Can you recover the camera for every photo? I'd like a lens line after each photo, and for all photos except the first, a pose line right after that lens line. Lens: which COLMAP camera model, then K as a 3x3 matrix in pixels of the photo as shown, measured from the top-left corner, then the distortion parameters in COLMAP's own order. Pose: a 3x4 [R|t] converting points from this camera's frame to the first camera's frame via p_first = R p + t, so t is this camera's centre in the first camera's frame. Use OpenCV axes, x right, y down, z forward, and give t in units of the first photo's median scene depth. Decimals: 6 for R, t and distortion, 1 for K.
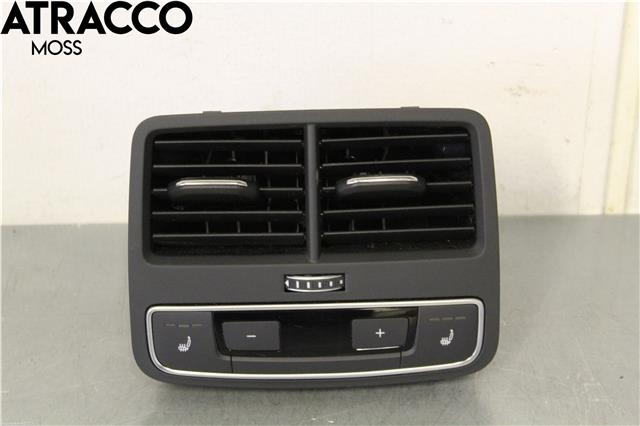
lens RADIAL K [[1654.8, 0, 320.3], [0, 1654.8, 212.1], [0, 0, 1]] dist [0.205838, 0.000000]
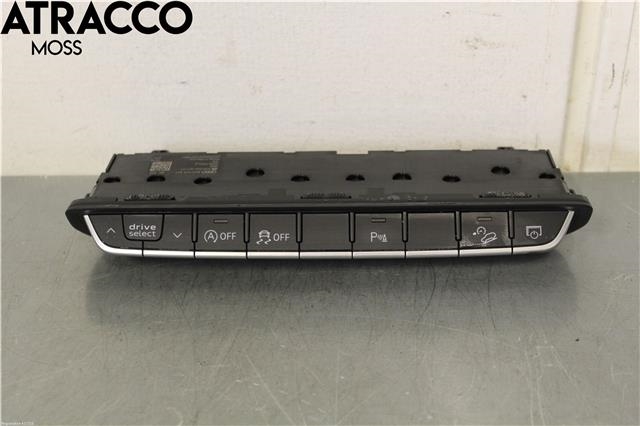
lens RADIAL K [[974.2, 0, 324.8], [0, 974.2, 215.2], [0, 0, 1]] dist [0.004411, 0.000000]
pose [[0.997907, 0.012936, -0.063358, 0.074773], [-0.012360, 0.999879, 0.009465, 0.026856], [0.063473, -0.008662, 0.997946, 0.456445]]
